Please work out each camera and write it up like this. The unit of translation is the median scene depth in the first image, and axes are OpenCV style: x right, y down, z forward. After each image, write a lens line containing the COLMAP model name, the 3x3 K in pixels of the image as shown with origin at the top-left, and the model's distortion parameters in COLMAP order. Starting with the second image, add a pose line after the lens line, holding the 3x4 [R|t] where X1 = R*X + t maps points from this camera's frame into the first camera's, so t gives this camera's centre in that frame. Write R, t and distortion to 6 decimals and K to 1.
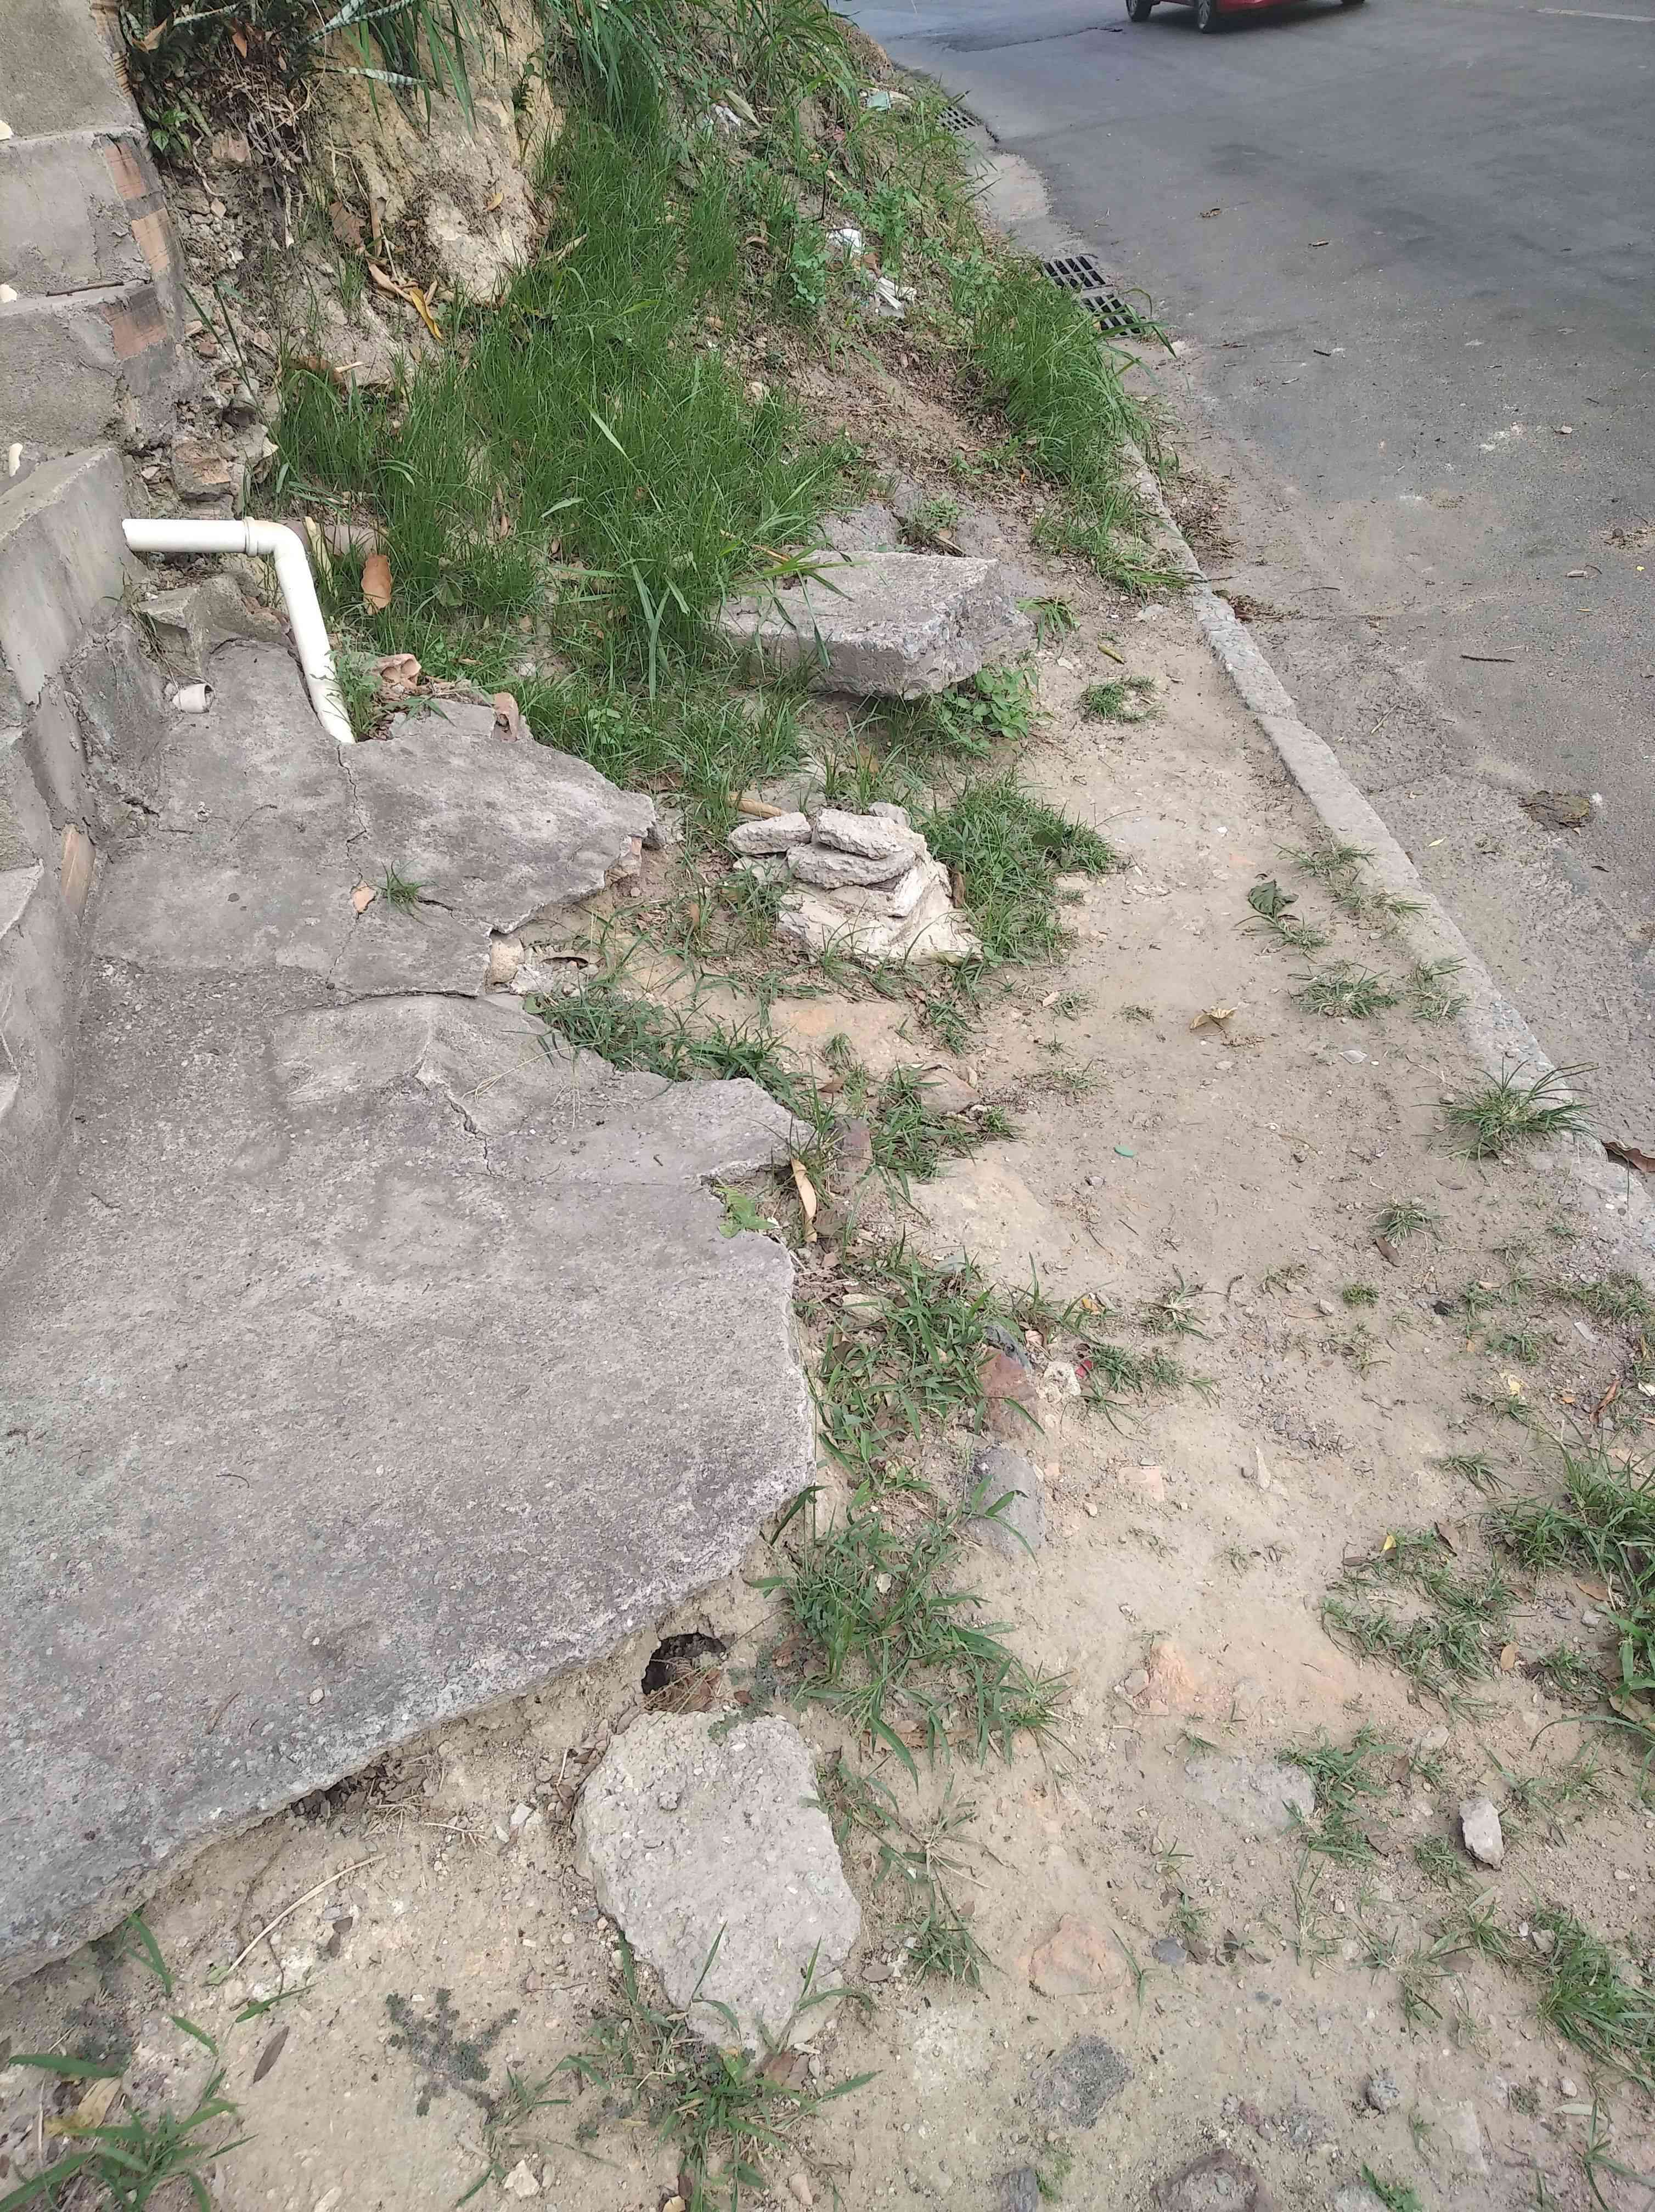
lens RADIAL K [[1727.0, 0, 846.4], [0, 1727.0, 1102.9], [0, 0, 1]] dist [0.036245, -0.050482]
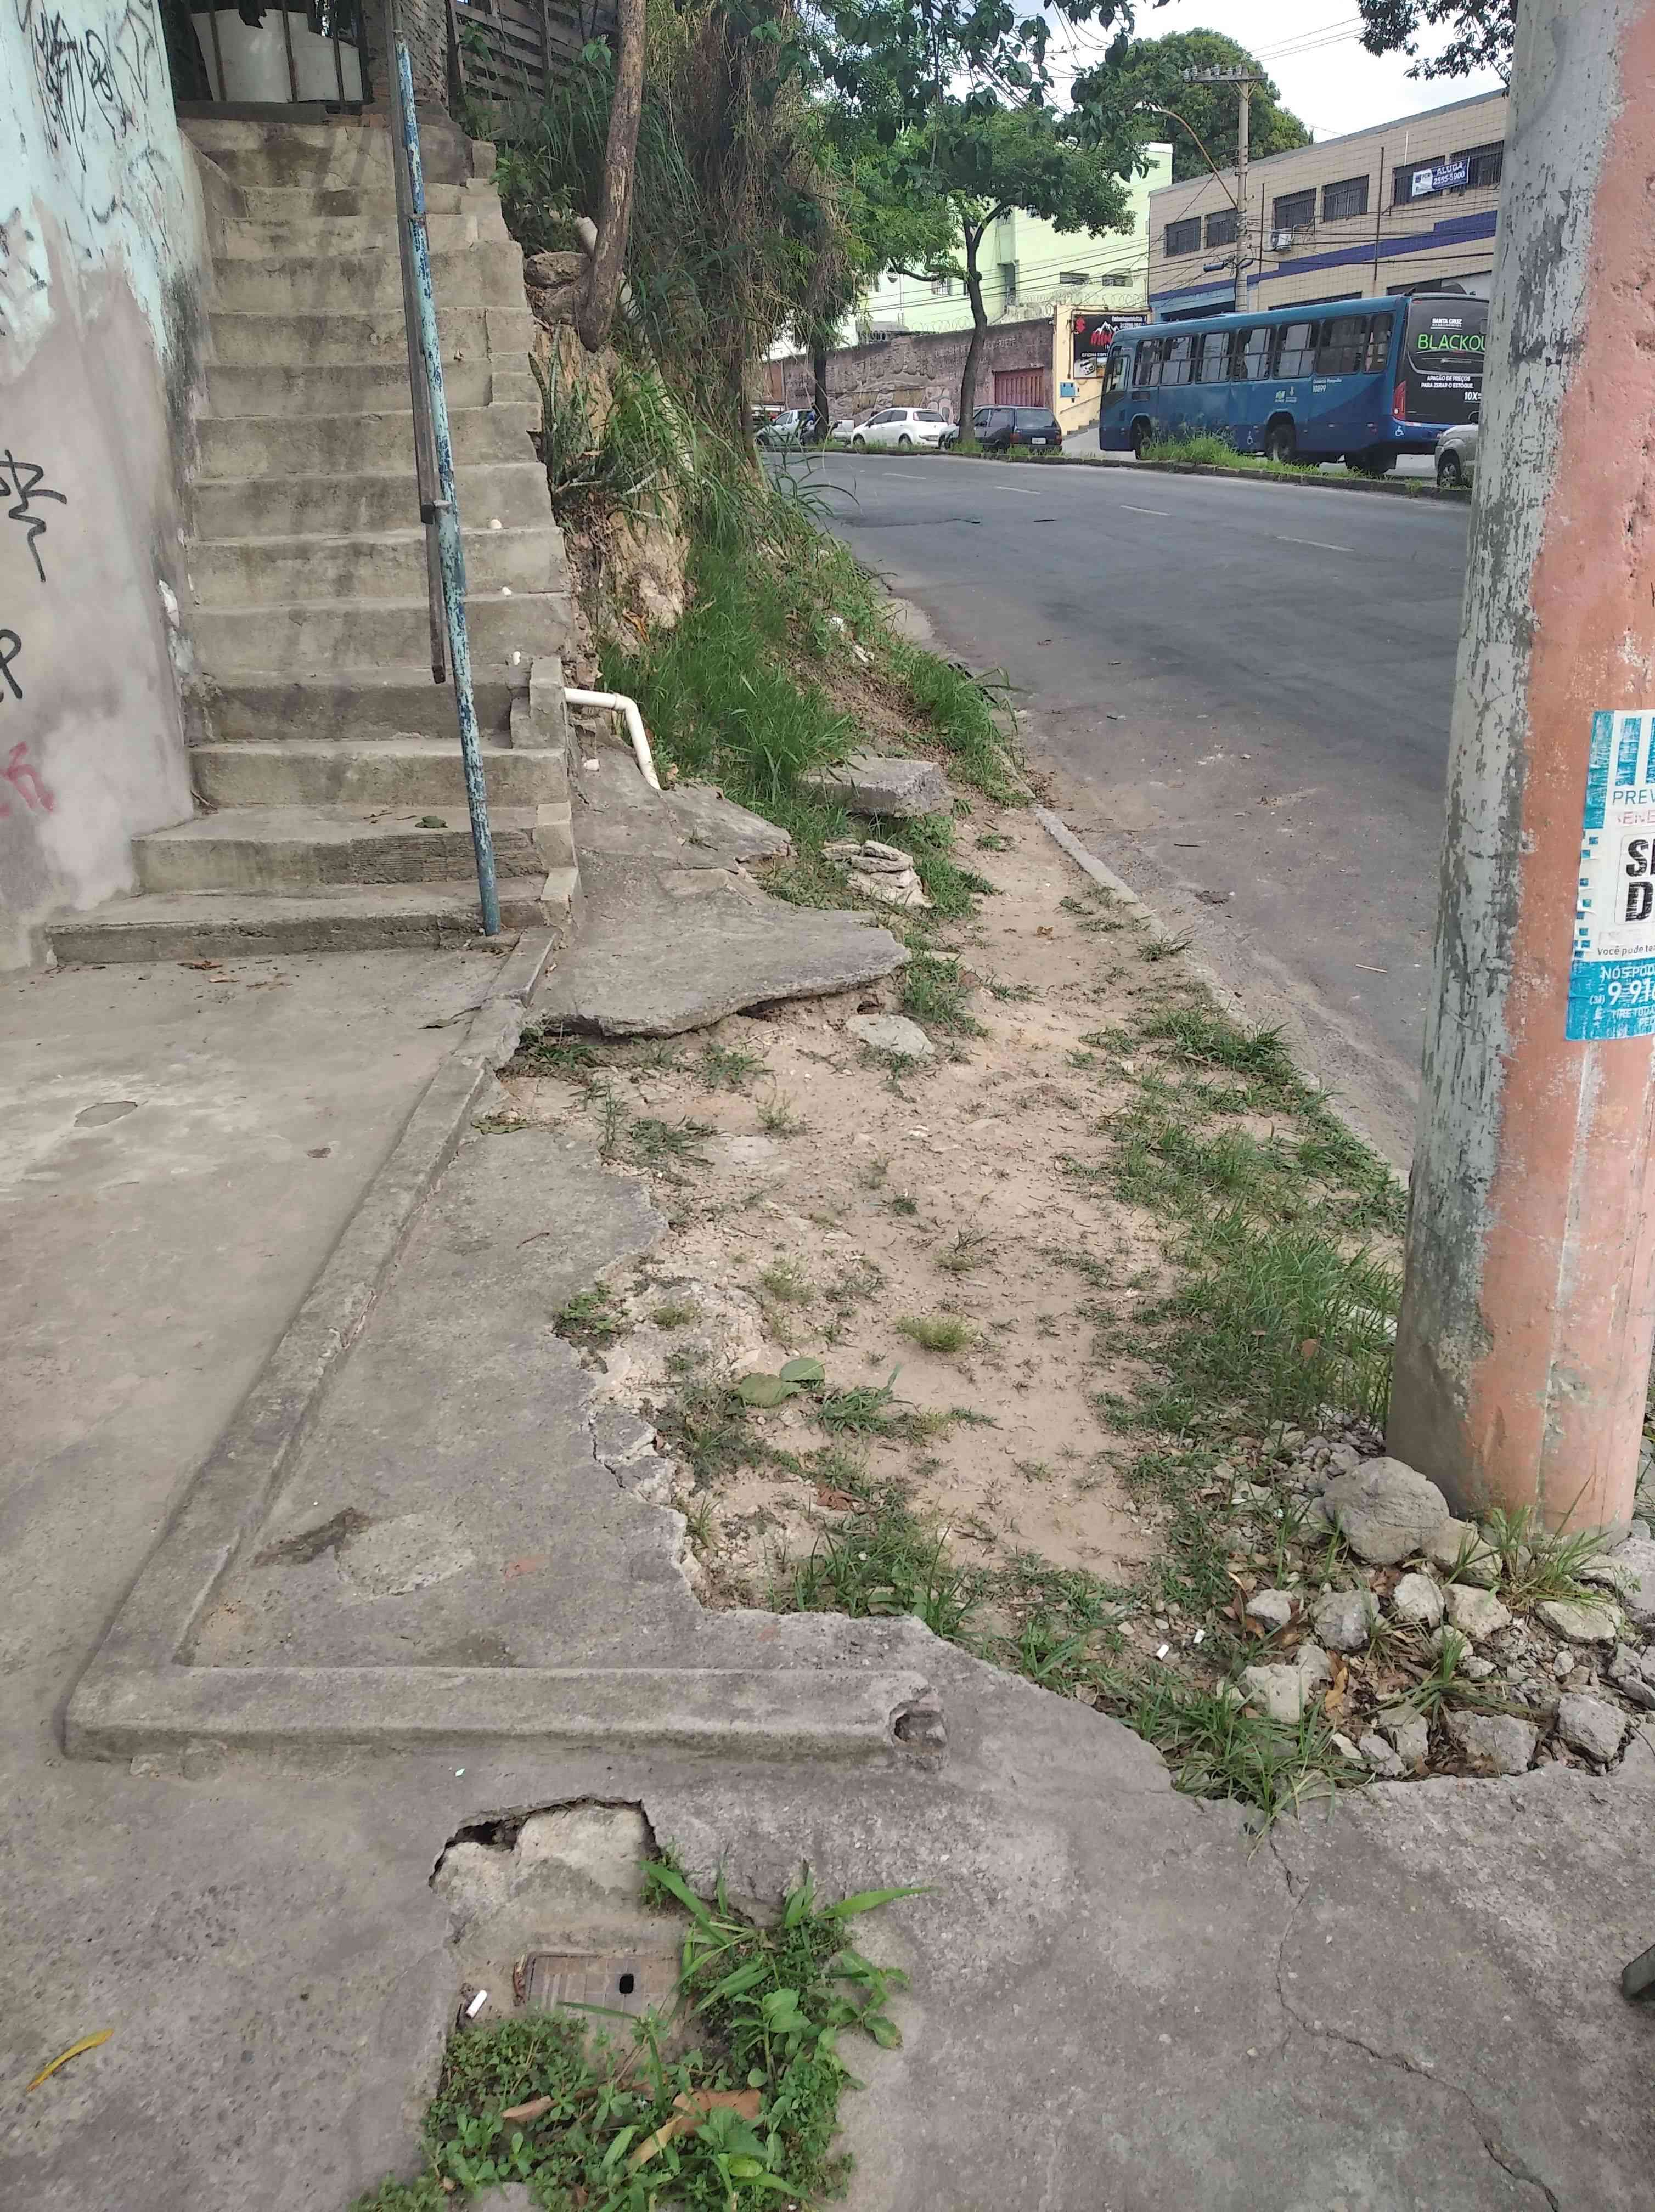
lens RADIAL K [[1727.0, 0, 843.0], [0, 1727.0, 1115.2], [0, 0, 1]] dist [0.036245, -0.050482]
pose [[0.994516, 0.054051, 0.089532, -0.180366], [-0.033674, 0.975996, -0.215171, 0.523117], [-0.099014, 0.210976, 0.972464, -0.849926]]
